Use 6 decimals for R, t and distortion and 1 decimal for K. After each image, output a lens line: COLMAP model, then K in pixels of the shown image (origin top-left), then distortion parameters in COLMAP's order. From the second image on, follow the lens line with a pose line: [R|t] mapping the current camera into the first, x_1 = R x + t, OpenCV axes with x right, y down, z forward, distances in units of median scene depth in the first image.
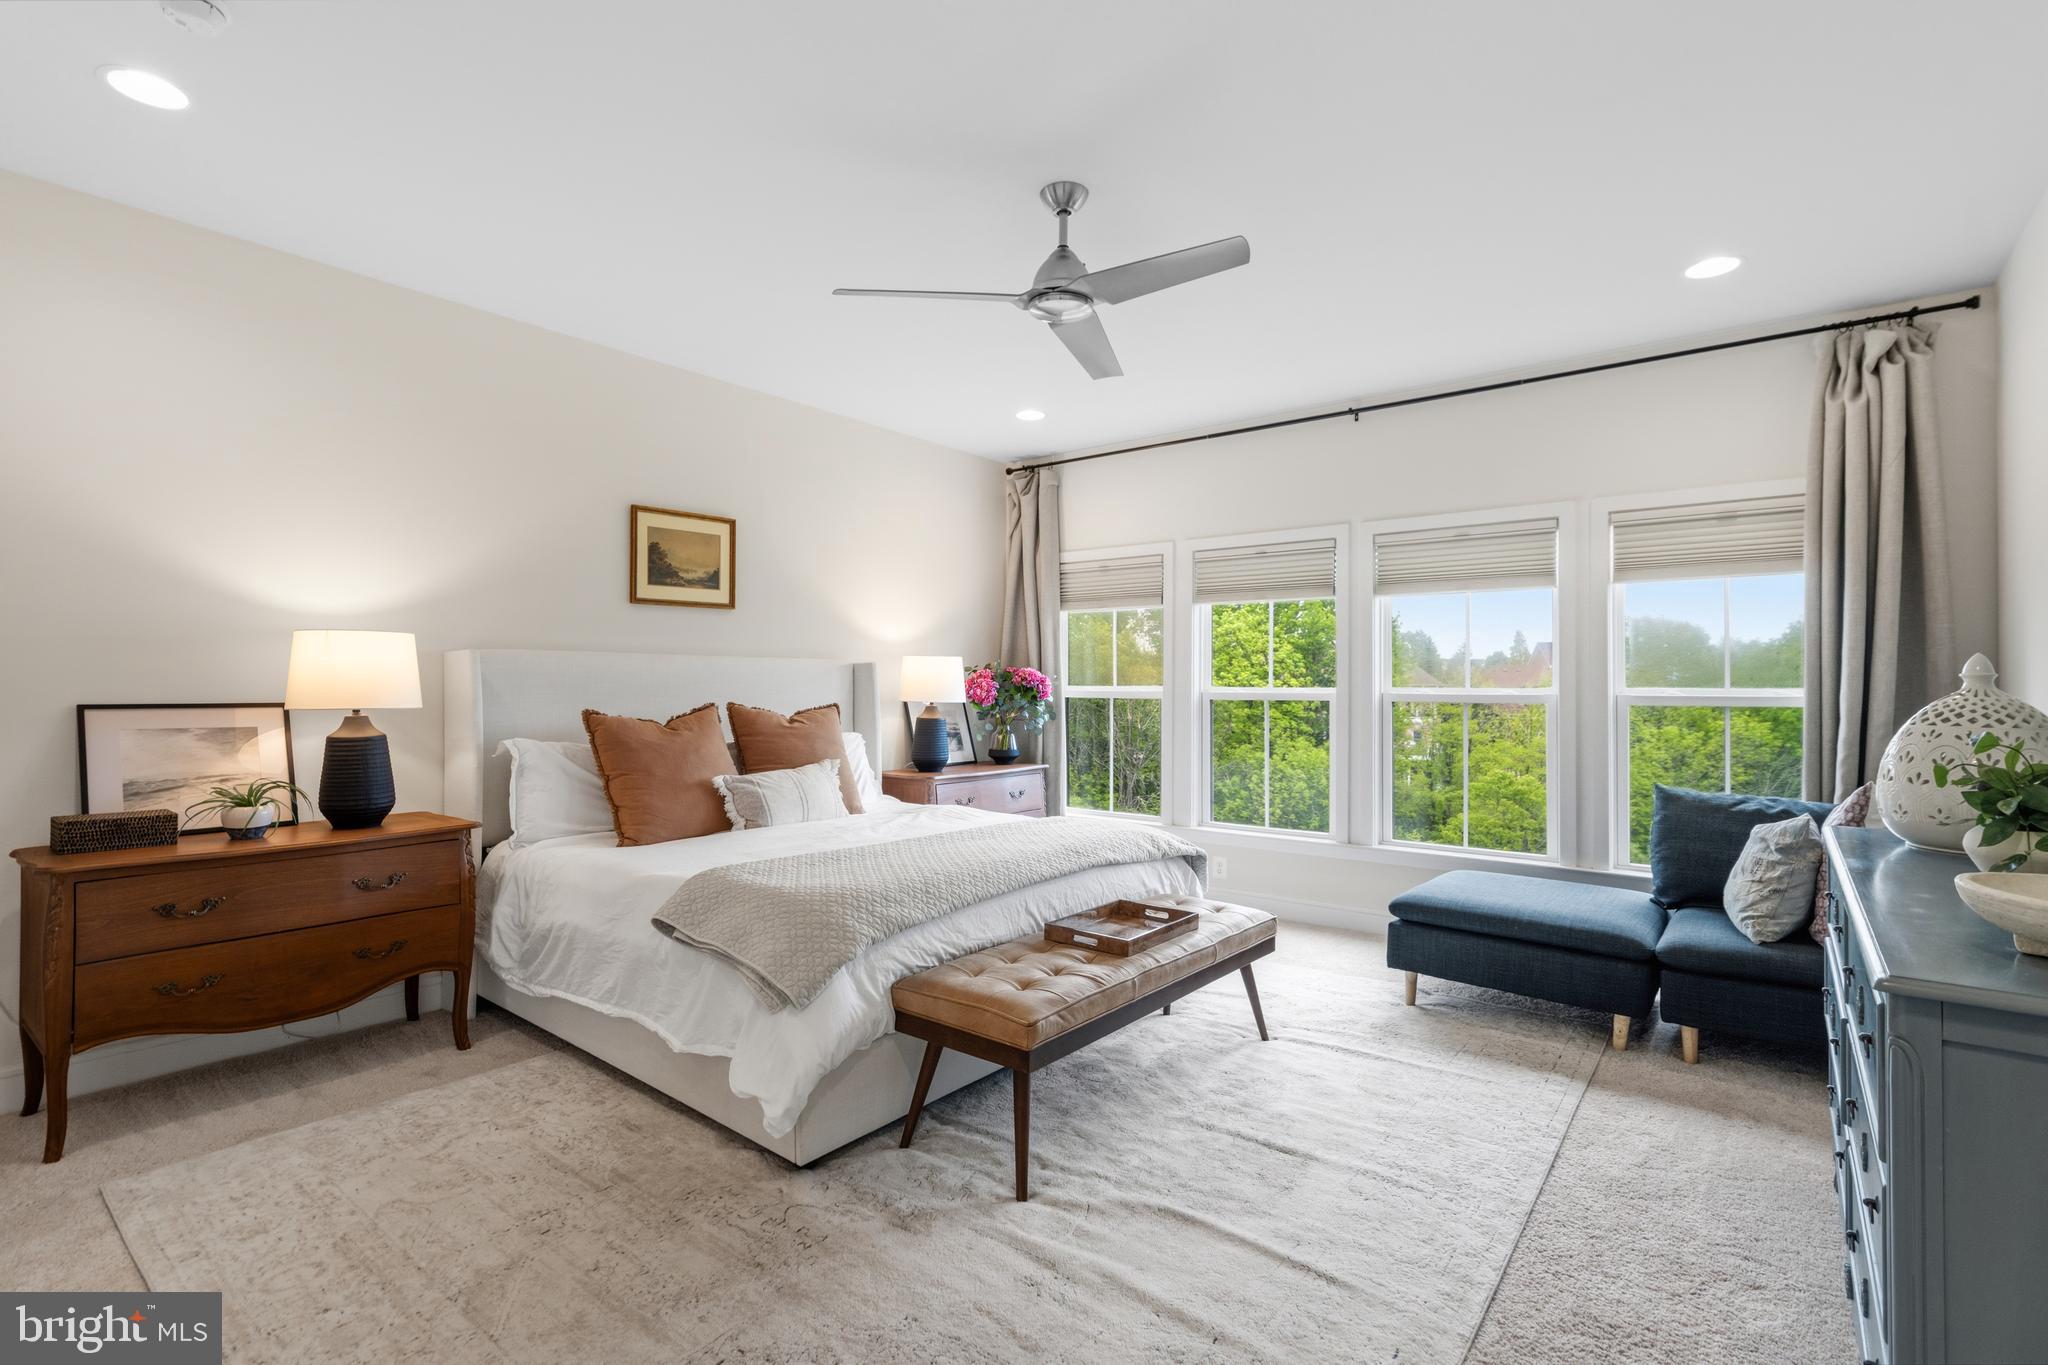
lens RADIAL K [[946.2, 0, 996.0], [0, 946.2, 680.1], [0, 0, 1]] dist [-0.000738, 0.001394]
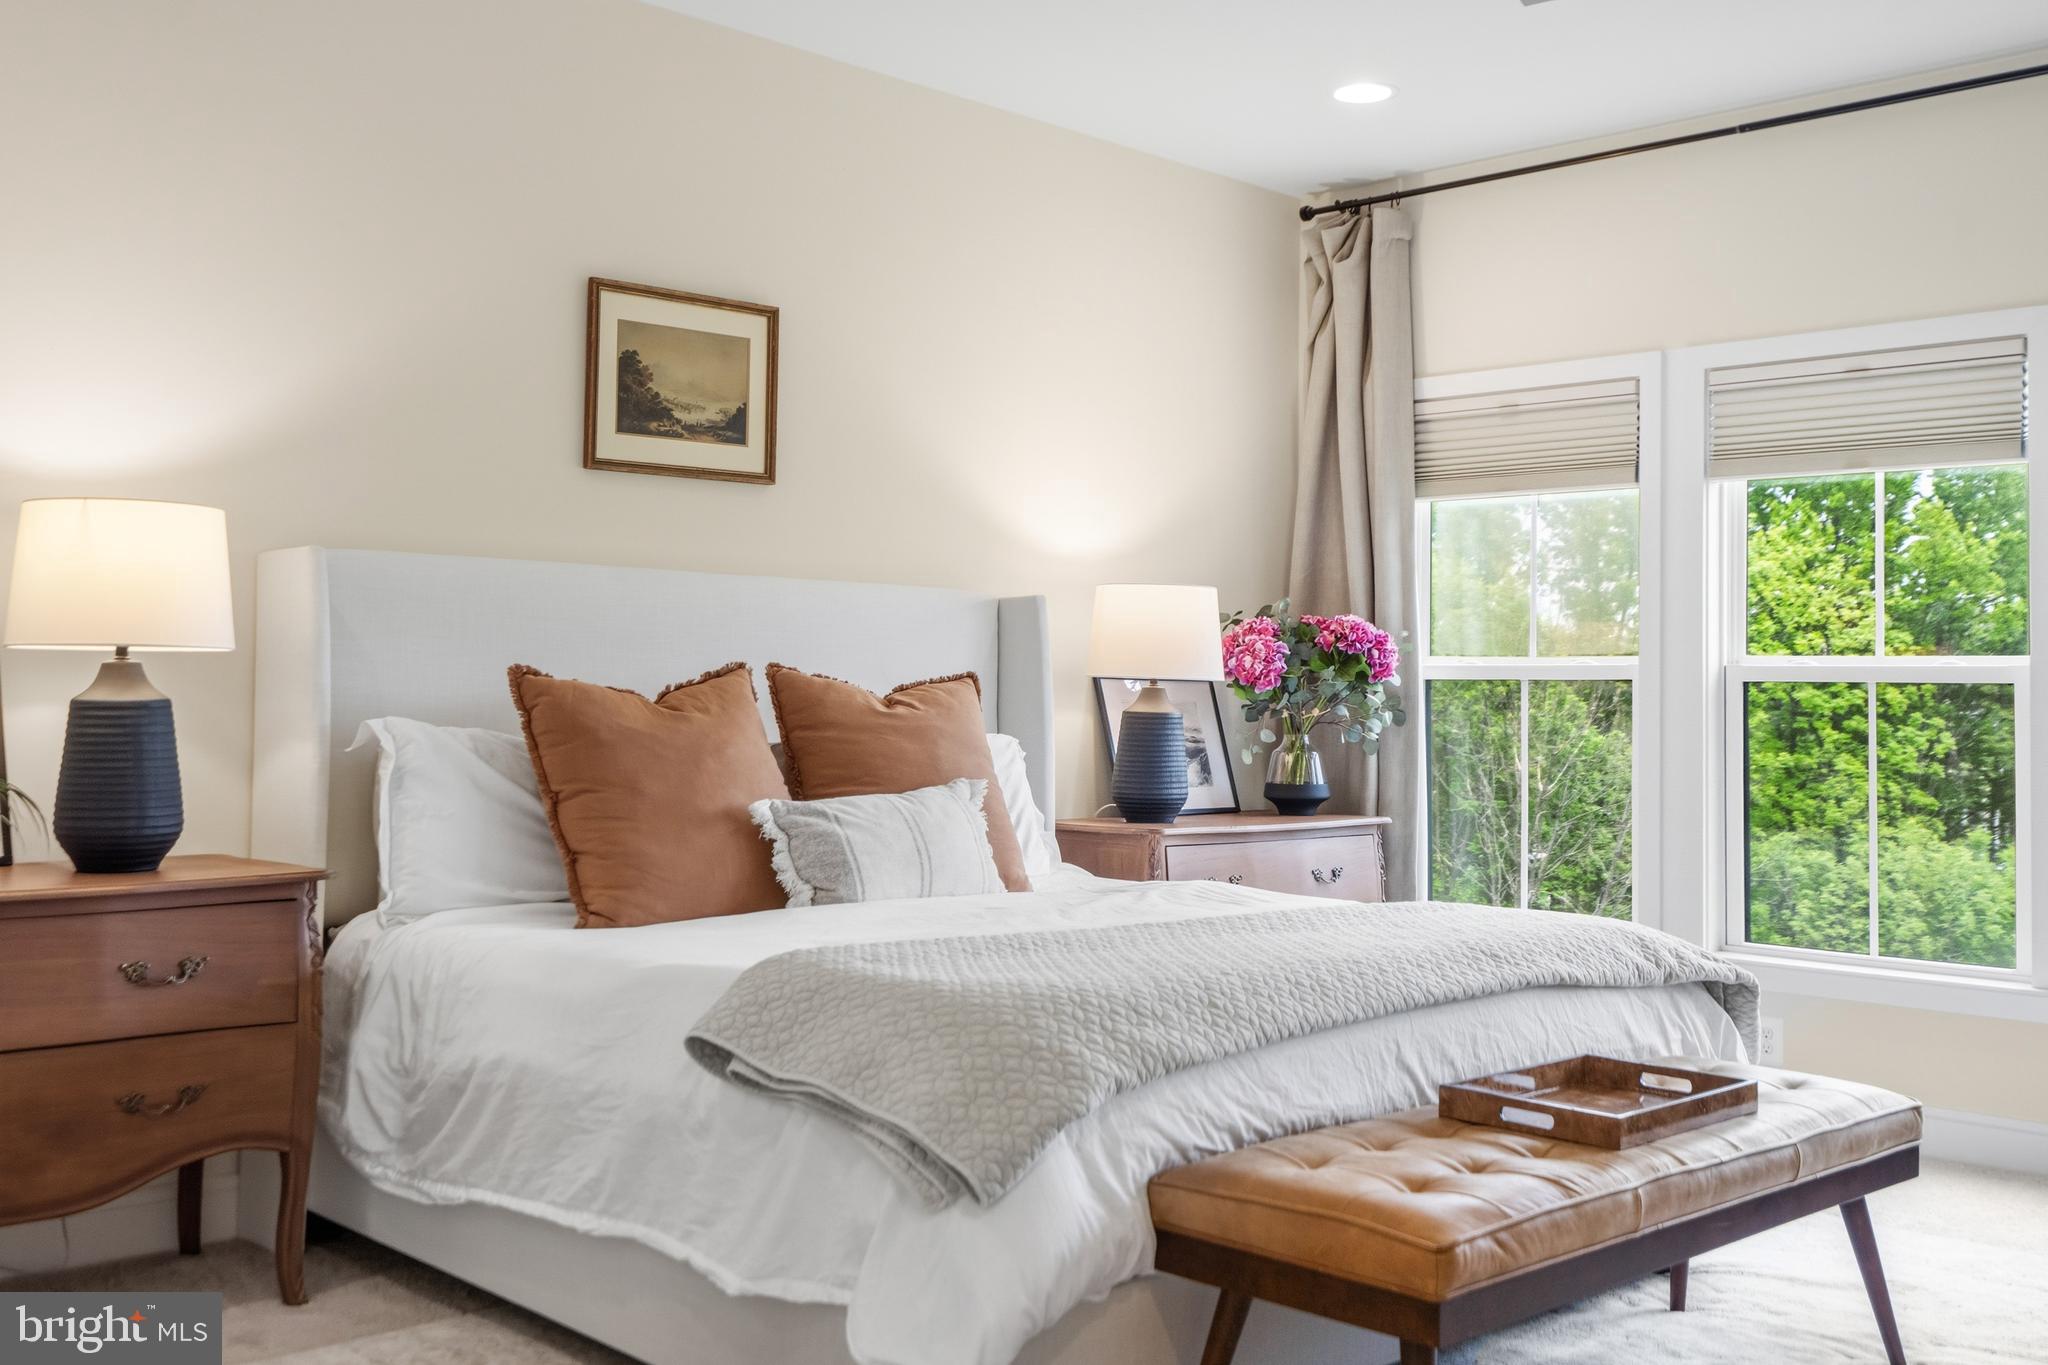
lens RADIAL K [[2018.4, 0, 991.0], [0, 2018.4, 607.6], [0, 0, 1]] dist [0.018347, 0.000000]
pose [[0.993523, 0.006062, -0.113466, -0.053785], [-0.010311, 0.999266, -0.036896, 0.041015], [0.113159, 0.037827, 0.992857, -0.076799]]
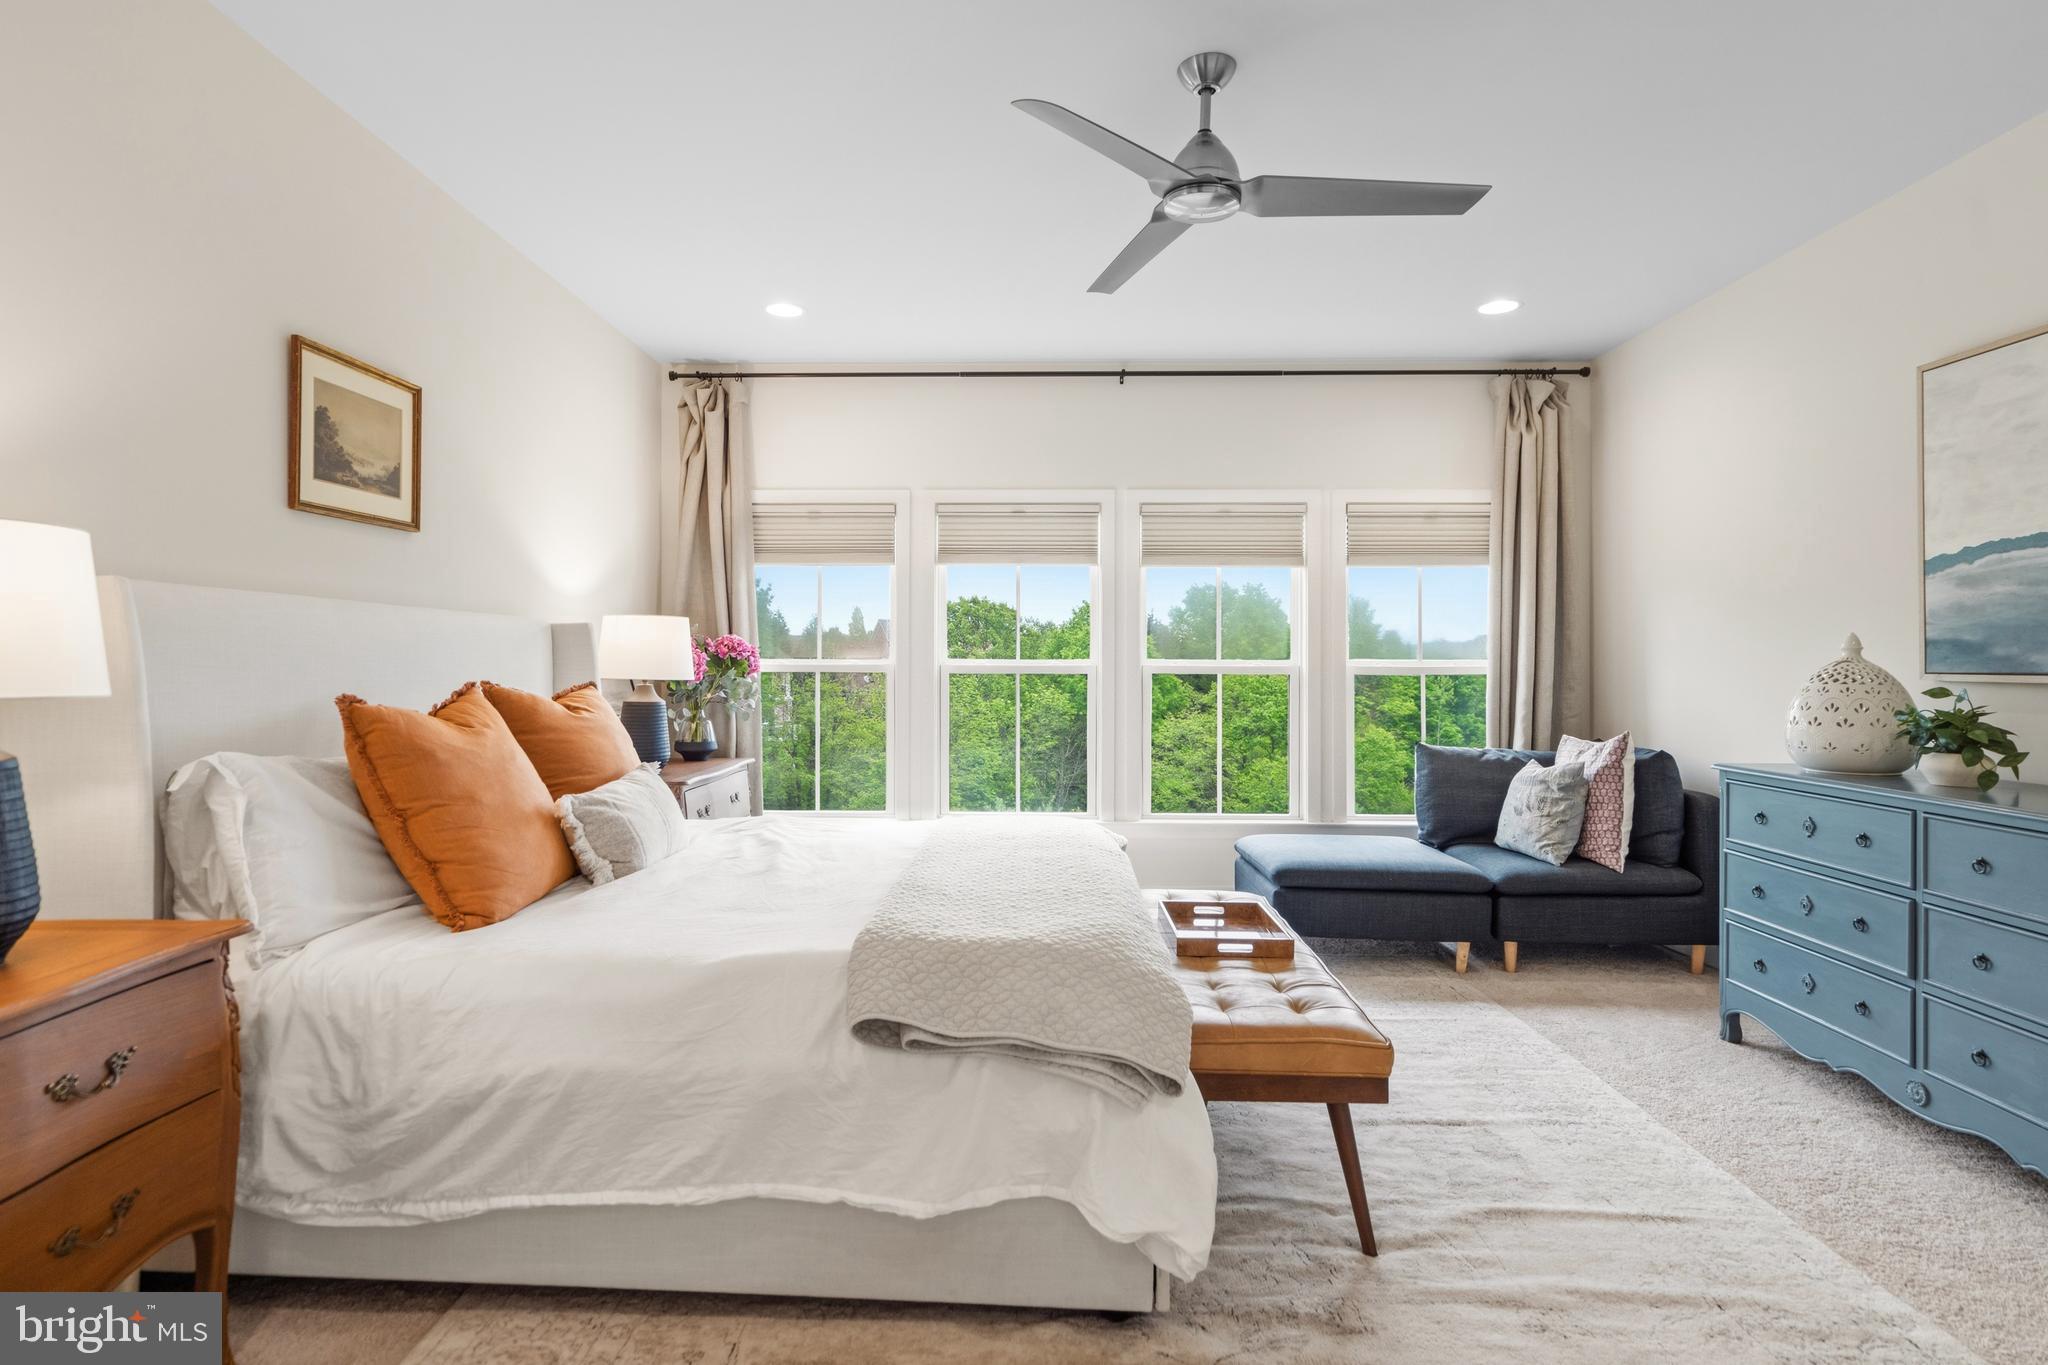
lens RADIAL K [[1062.5, 0, 1013.8], [0, 1062.5, 671.1], [0, 0, 1]] dist [0.004016, 0.001440]
pose [[0.800124, -0.005101, 0.599813, -0.536756], [-0.003441, 0.999908, 0.013094, 0.007970], [-0.599825, -0.012541, 0.800033, 0.288305]]
